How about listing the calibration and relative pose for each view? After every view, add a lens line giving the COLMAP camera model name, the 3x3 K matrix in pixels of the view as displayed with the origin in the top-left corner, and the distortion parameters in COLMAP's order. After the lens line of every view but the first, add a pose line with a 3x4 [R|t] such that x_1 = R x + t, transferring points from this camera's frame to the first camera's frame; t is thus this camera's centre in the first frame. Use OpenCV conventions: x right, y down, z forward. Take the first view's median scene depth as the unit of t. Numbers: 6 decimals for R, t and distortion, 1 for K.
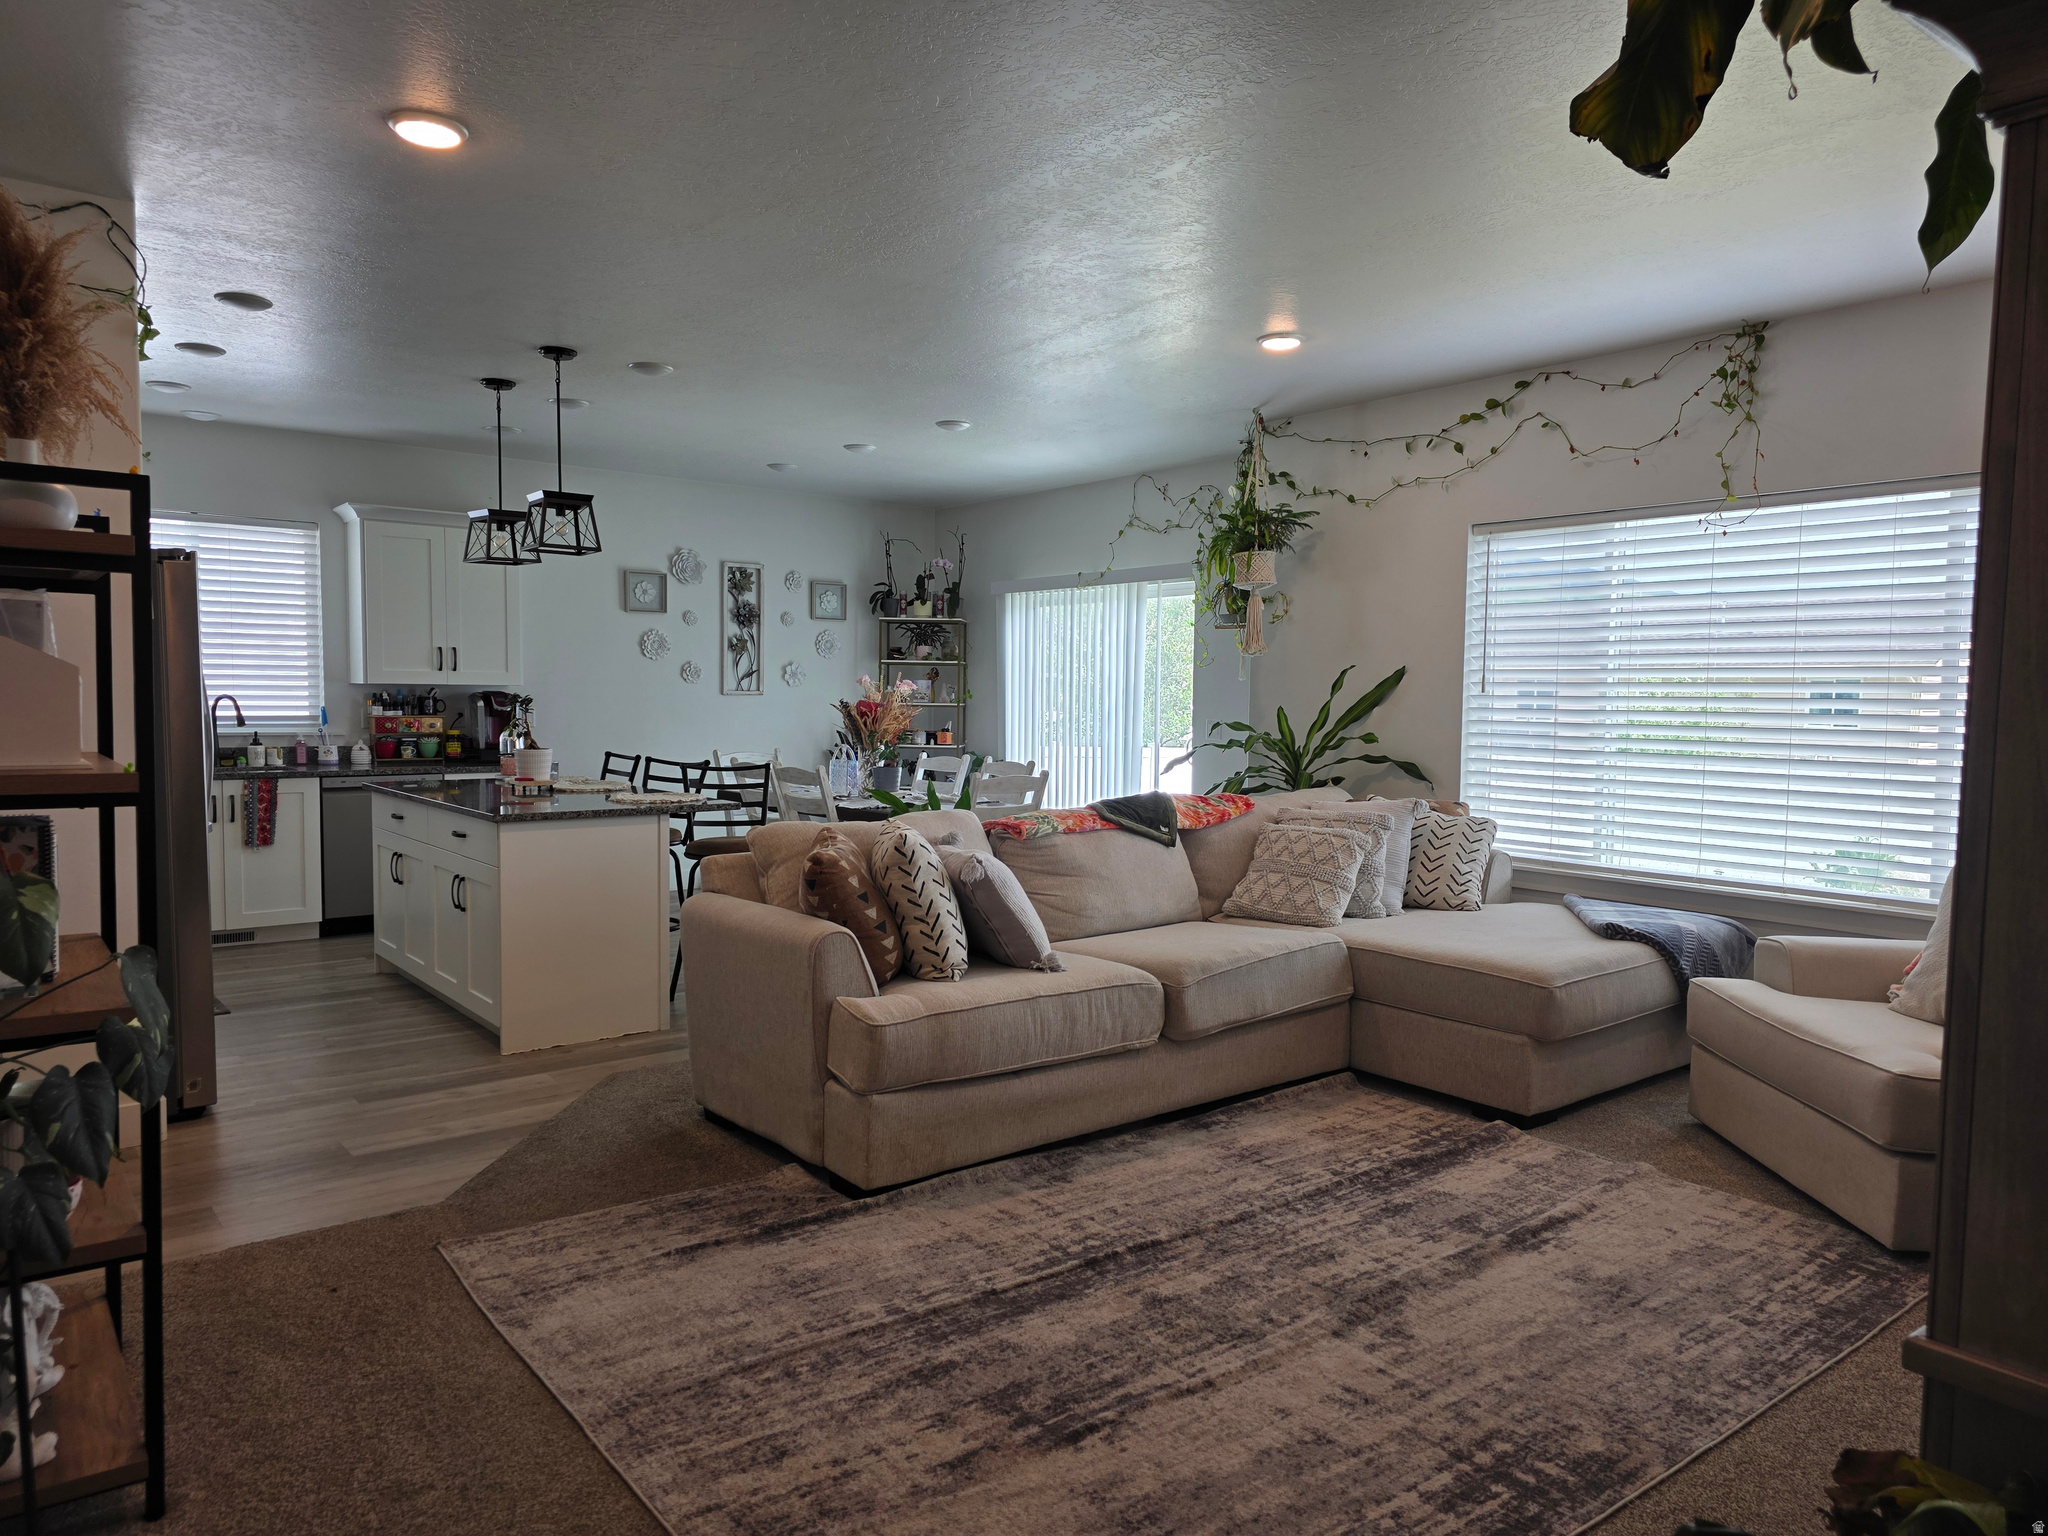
lens RADIAL K [[1368.5, 0, 1024.0], [0, 1368.5, 768.0], [0, 0, 1]] dist [0.000999, 0.000315]
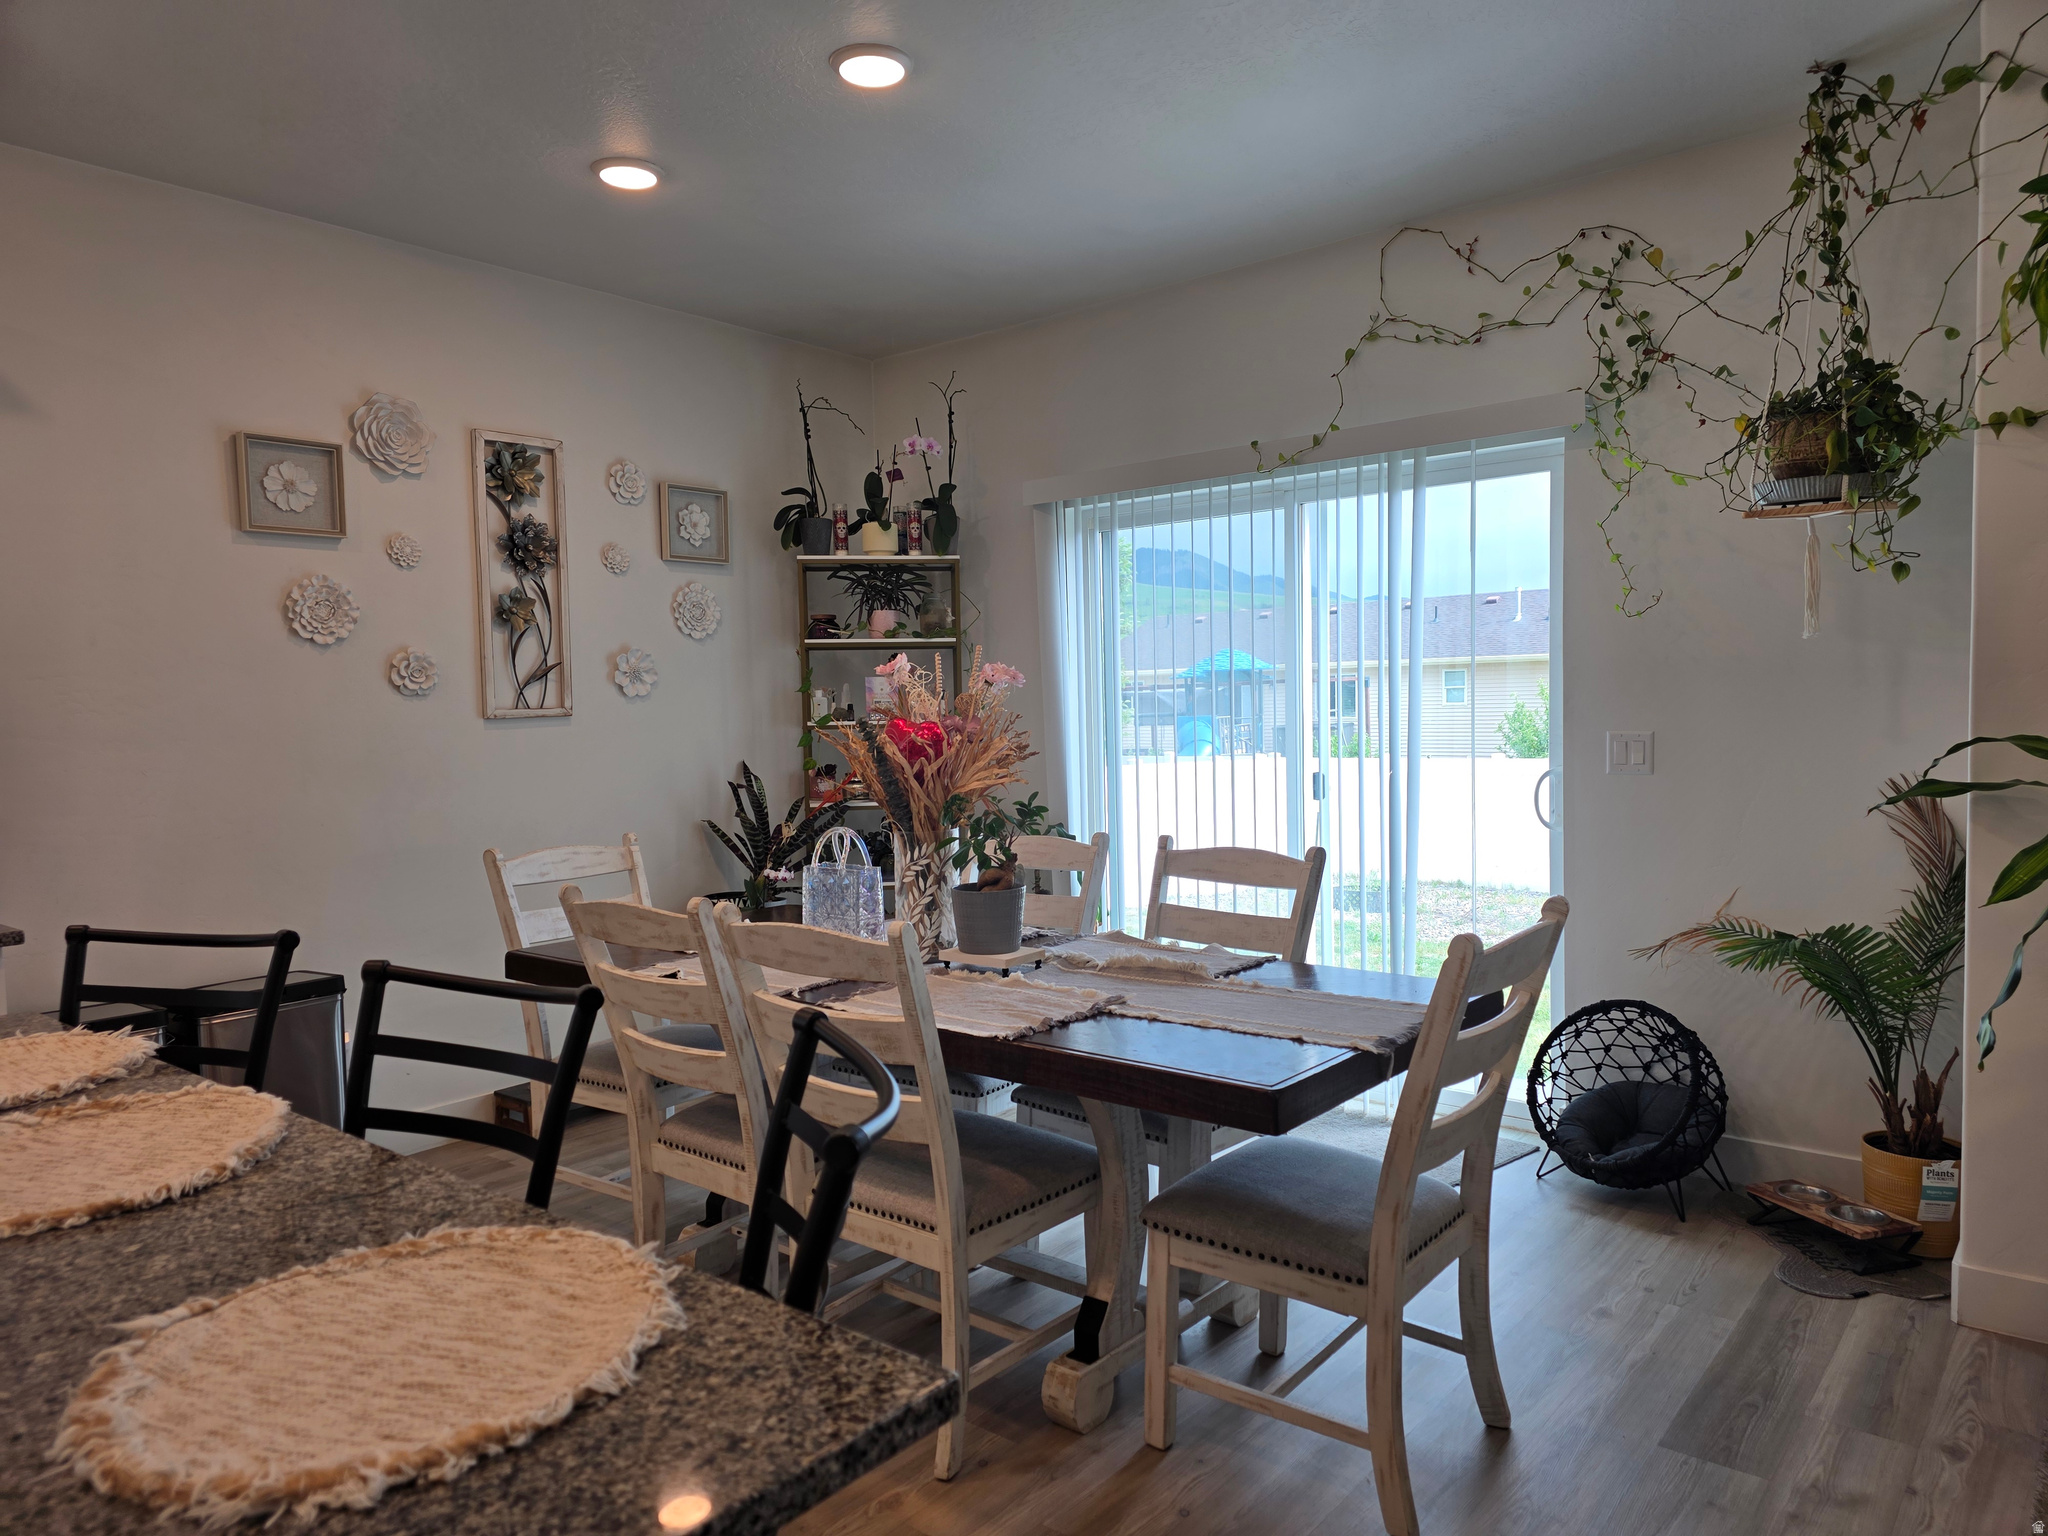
lens RADIAL K [[1368.5, 0, 1024.0], [0, 1368.5, 768.0], [0, 0, 1]] dist [0.000999, 0.000315]
pose [[0.977386, -0.045317, 0.206549, -0.137296], [0.047229, 0.998875, -0.004334, -0.026335], [-0.206120, 0.013991, 0.978427, 0.506926]]
